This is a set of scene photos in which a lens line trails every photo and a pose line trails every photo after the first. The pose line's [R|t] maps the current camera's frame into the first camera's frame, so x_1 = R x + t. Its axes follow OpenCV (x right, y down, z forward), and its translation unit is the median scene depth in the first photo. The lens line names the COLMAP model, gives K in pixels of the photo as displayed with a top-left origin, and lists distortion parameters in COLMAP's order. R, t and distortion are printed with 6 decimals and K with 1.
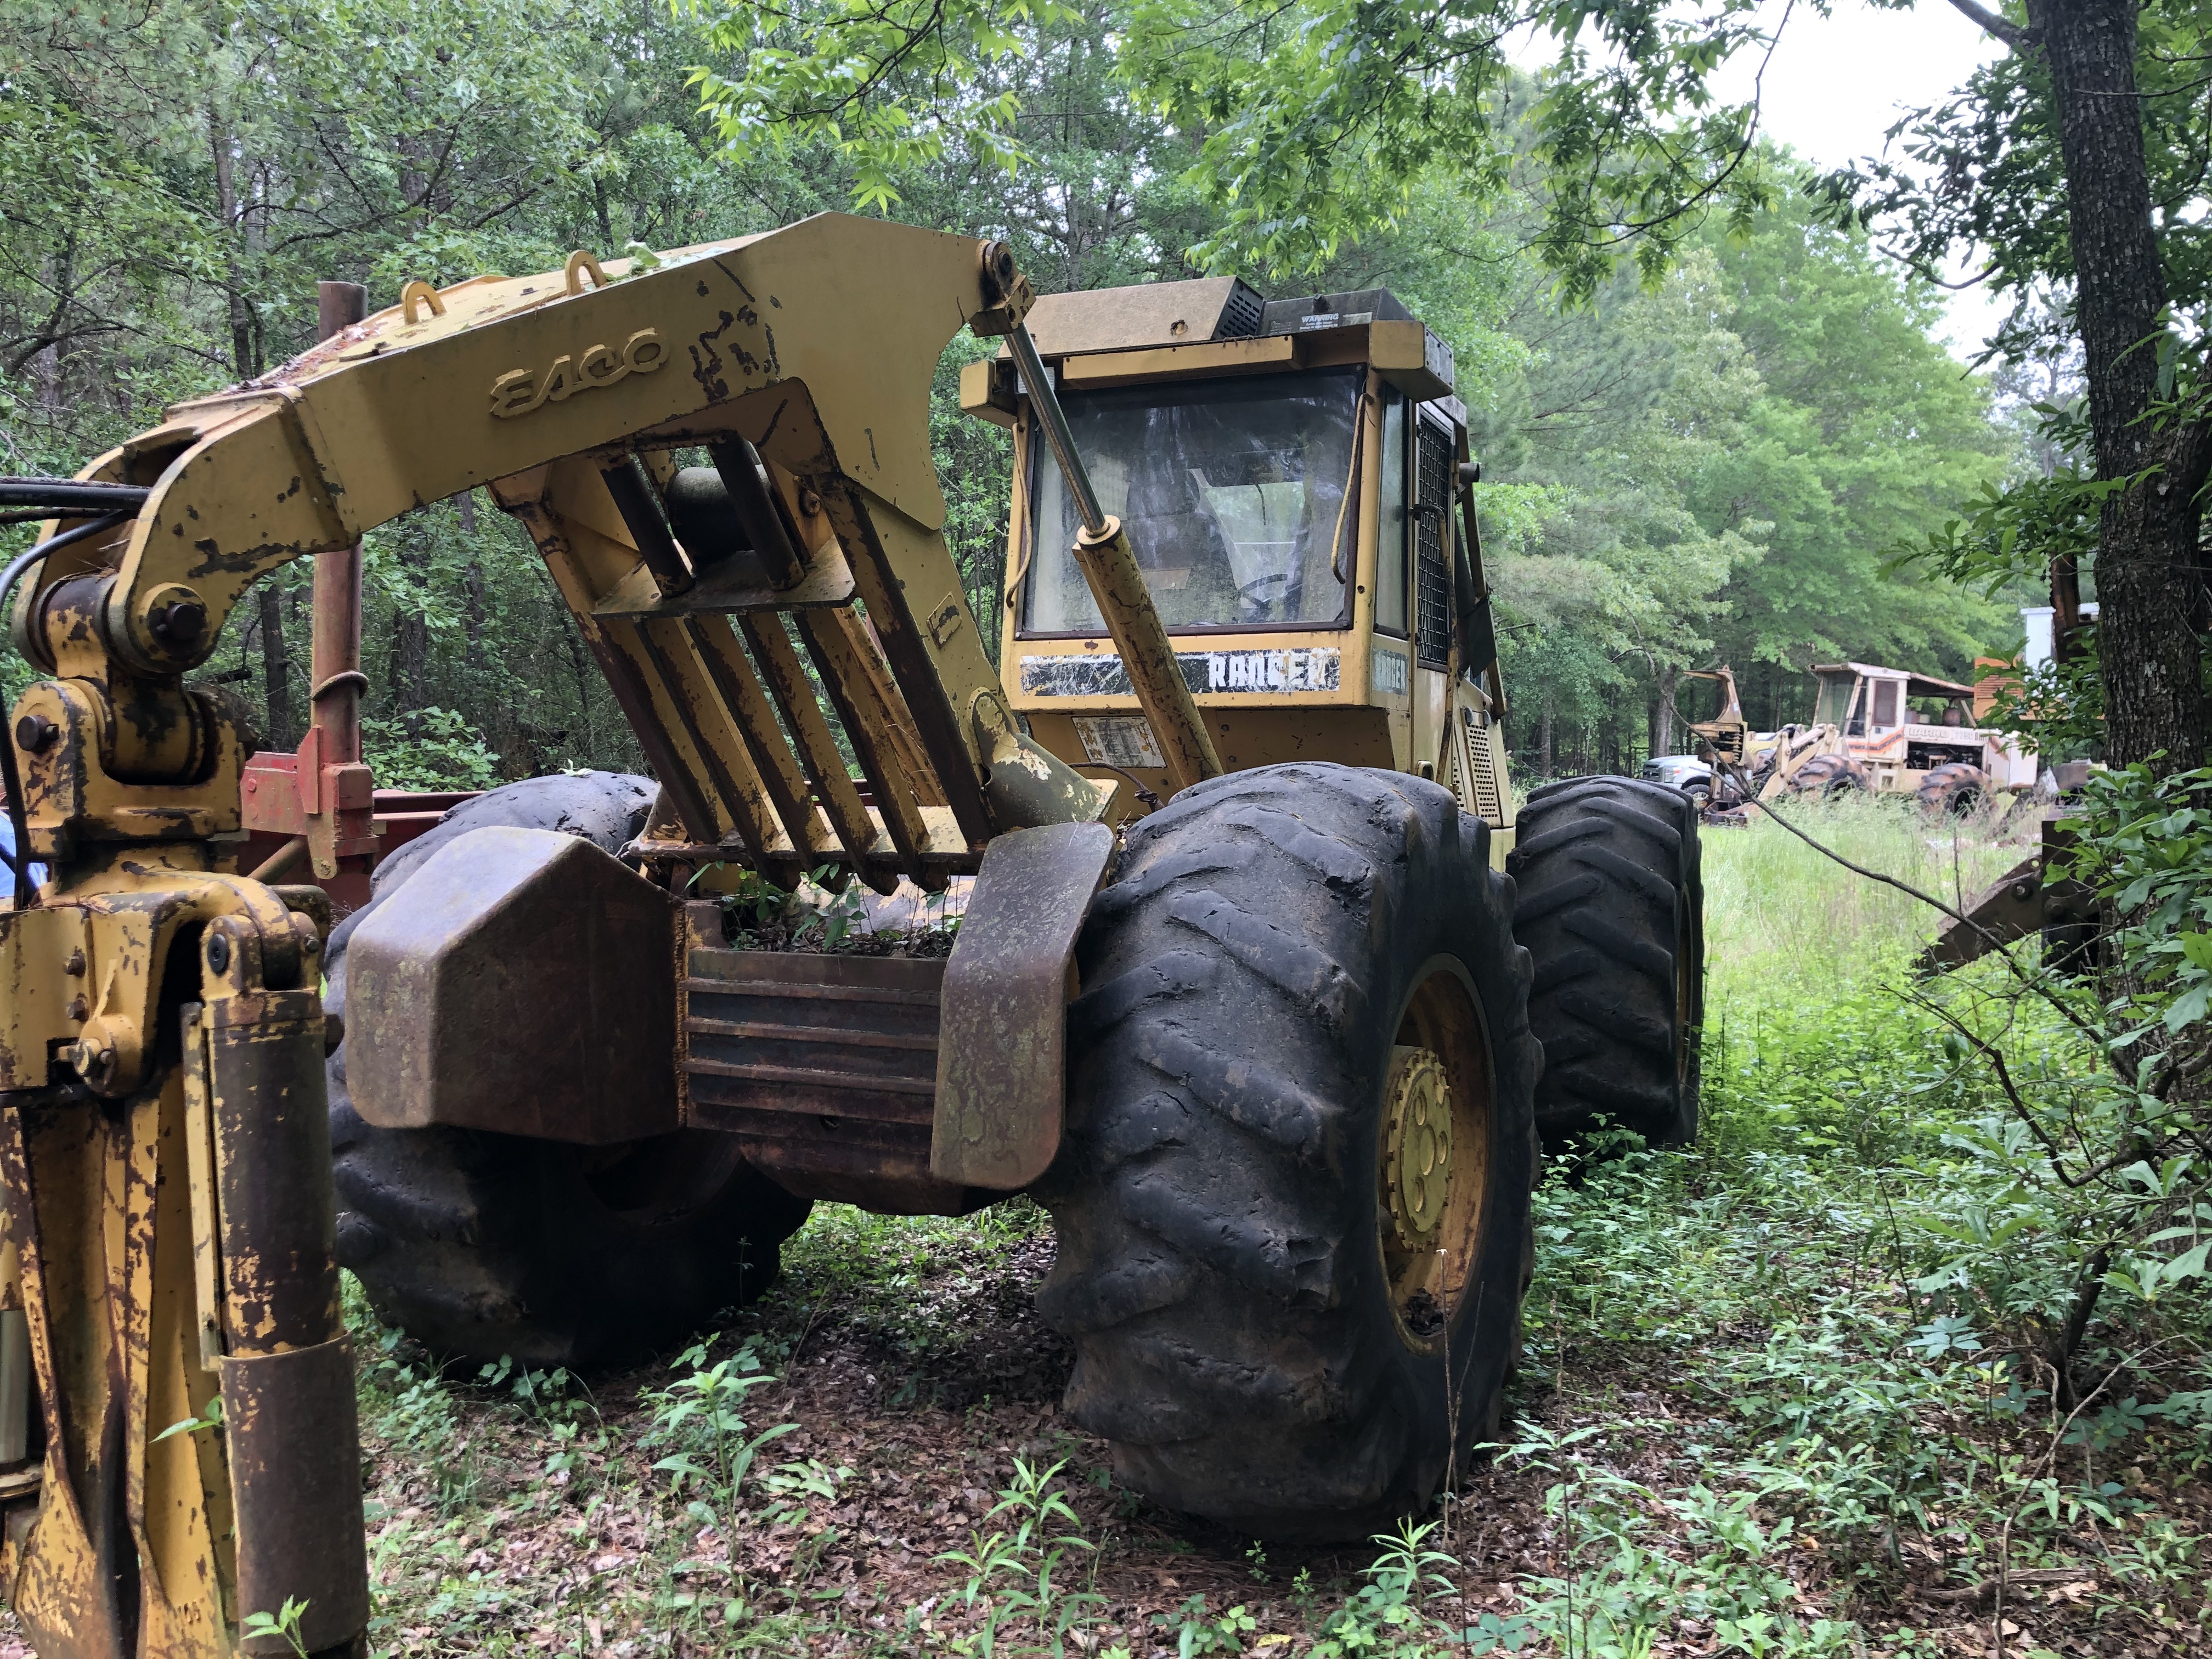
lens RADIAL K [[1779.7, 0, 1094.1], [0, 1779.7, 803.8], [0, 0, 1]] dist [0.022584, -0.009600]
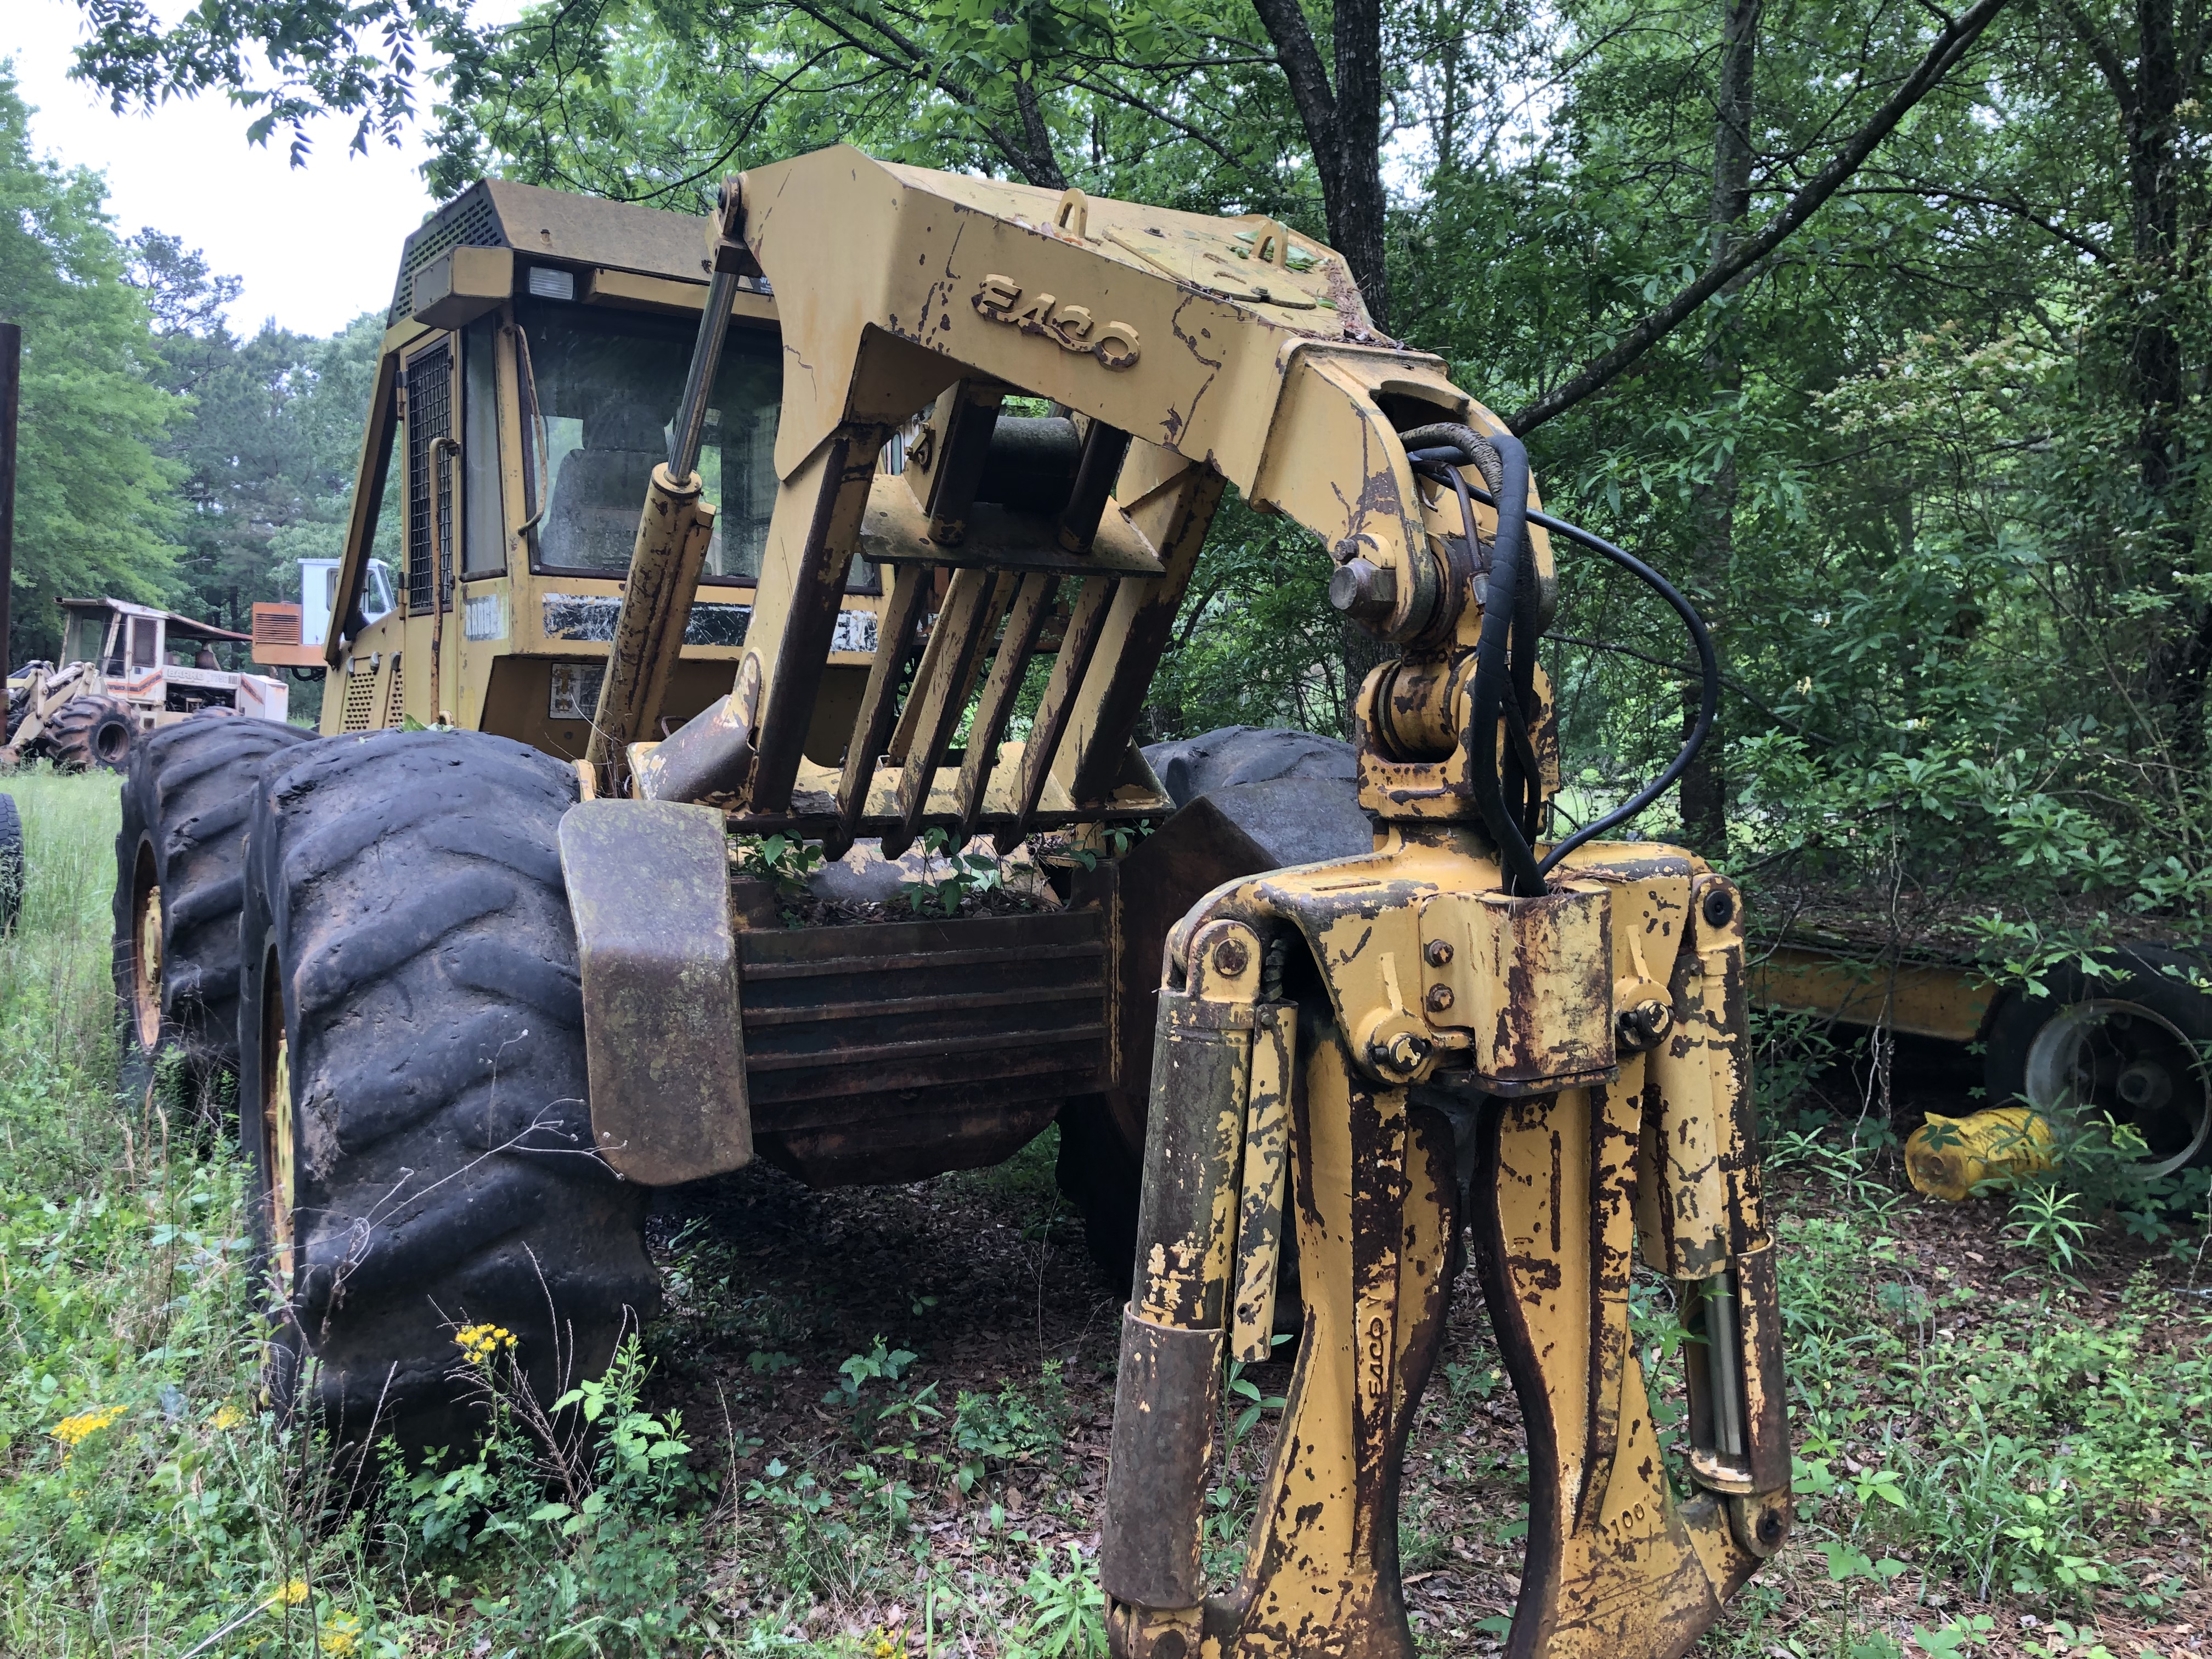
lens RADIAL K [[1779.7, 0, 1094.1], [0, 1779.7, 803.8], [0, 0, 1]] dist [0.022584, -0.009600]
pose [[0.545917, -0.032058, 0.837226, -0.094866], [0.004378, 0.999363, 0.035412, -0.001326], [-0.837828, -0.015667, 0.545710, 0.041422]]
